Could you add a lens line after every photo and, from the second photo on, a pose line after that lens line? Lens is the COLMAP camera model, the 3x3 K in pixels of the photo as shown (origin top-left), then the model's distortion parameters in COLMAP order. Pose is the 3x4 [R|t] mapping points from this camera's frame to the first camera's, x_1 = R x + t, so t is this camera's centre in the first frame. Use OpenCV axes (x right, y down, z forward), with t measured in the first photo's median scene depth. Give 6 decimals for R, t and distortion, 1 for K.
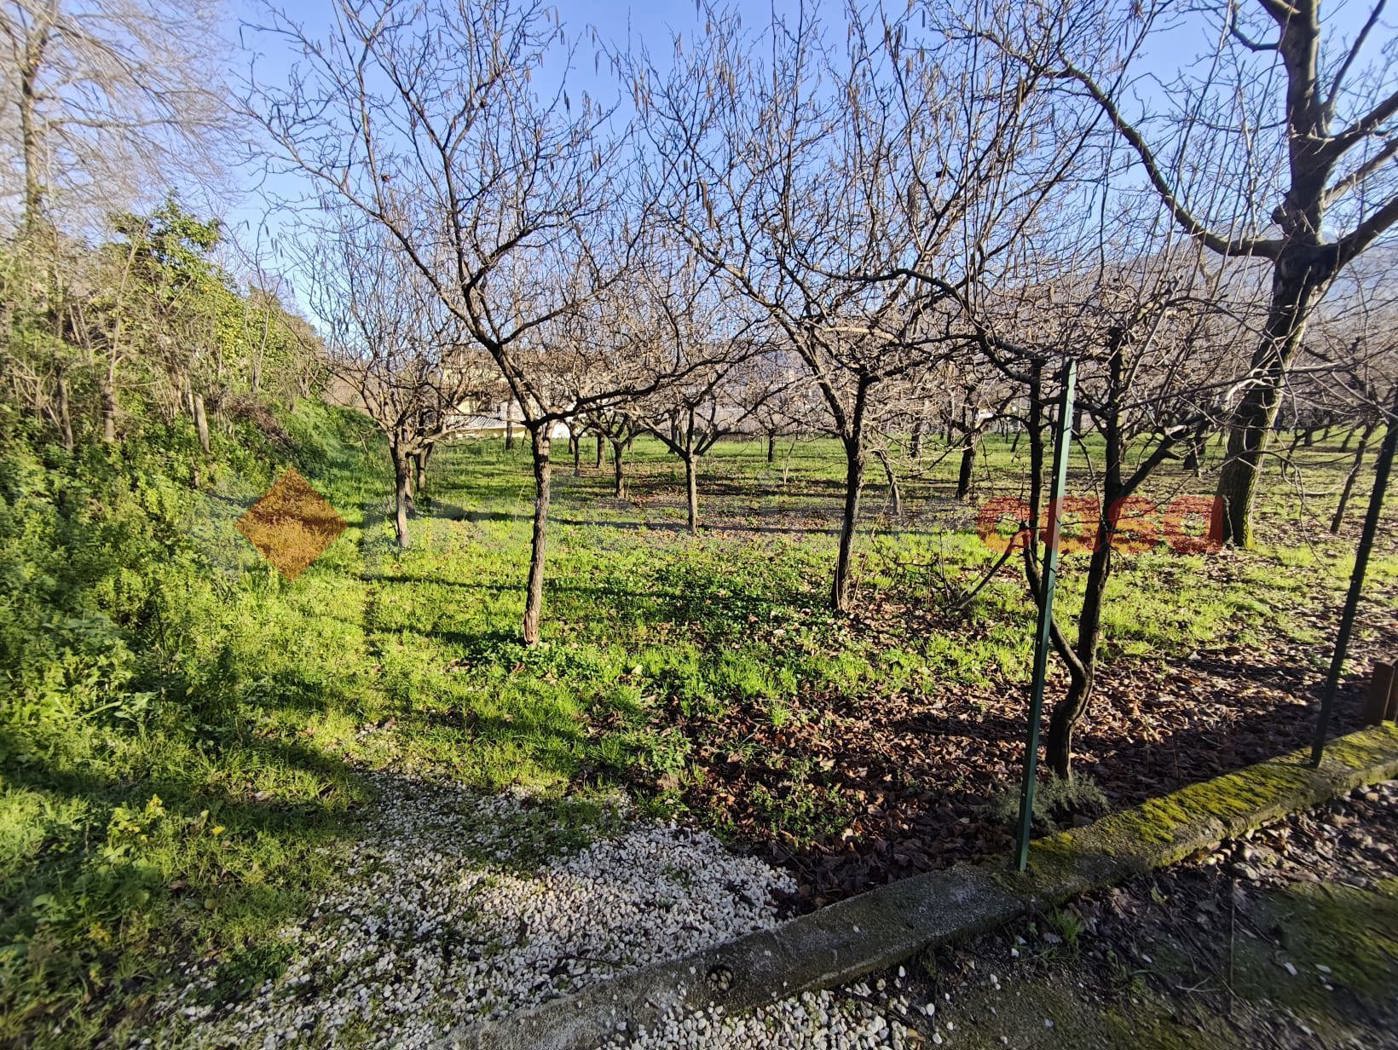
lens RADIAL K [[674.1, 0, 672.7], [0, 674.1, 524.0], [0, 0, 1]] dist [0.000706, 0.001286]
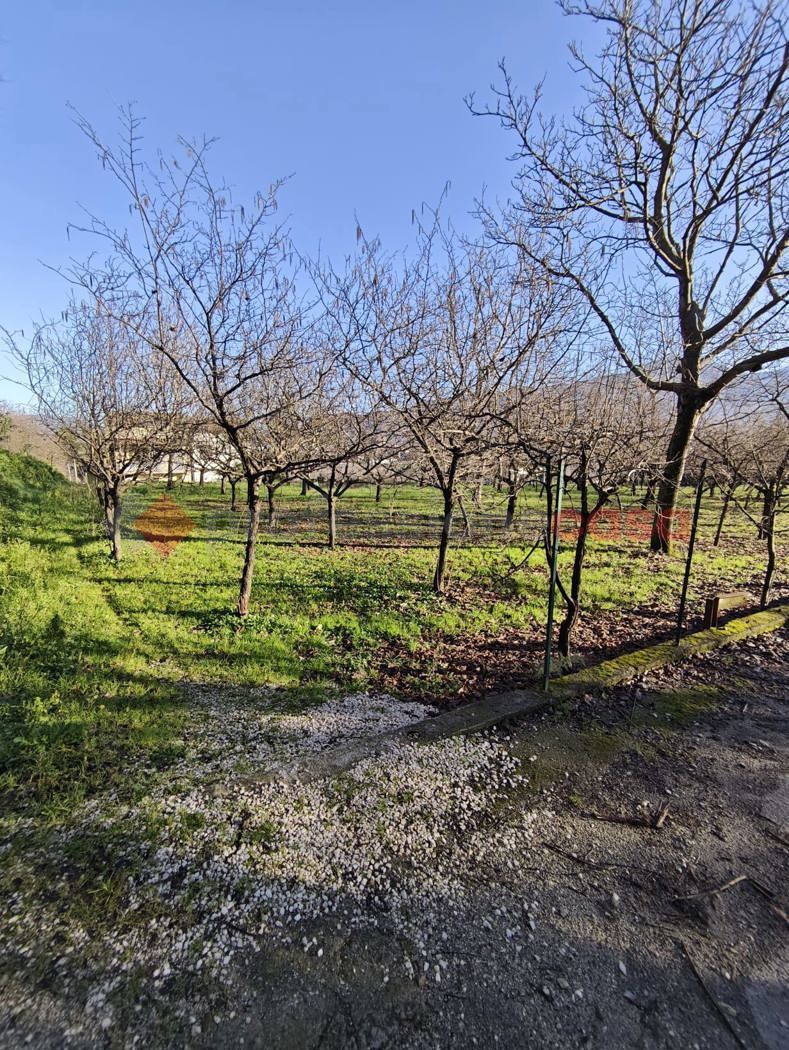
lens RADIAL K [[606.5, 0, 287.8], [0, 606.5, 521.8], [0, 0, 1]] dist [0.001150, 0.000746]
pose [[0.997533, 0.010815, 0.069362, -0.249452], [-0.006678, 0.998200, -0.059606, 0.052718], [-0.069881, 0.058996, 0.995809, -0.505797]]
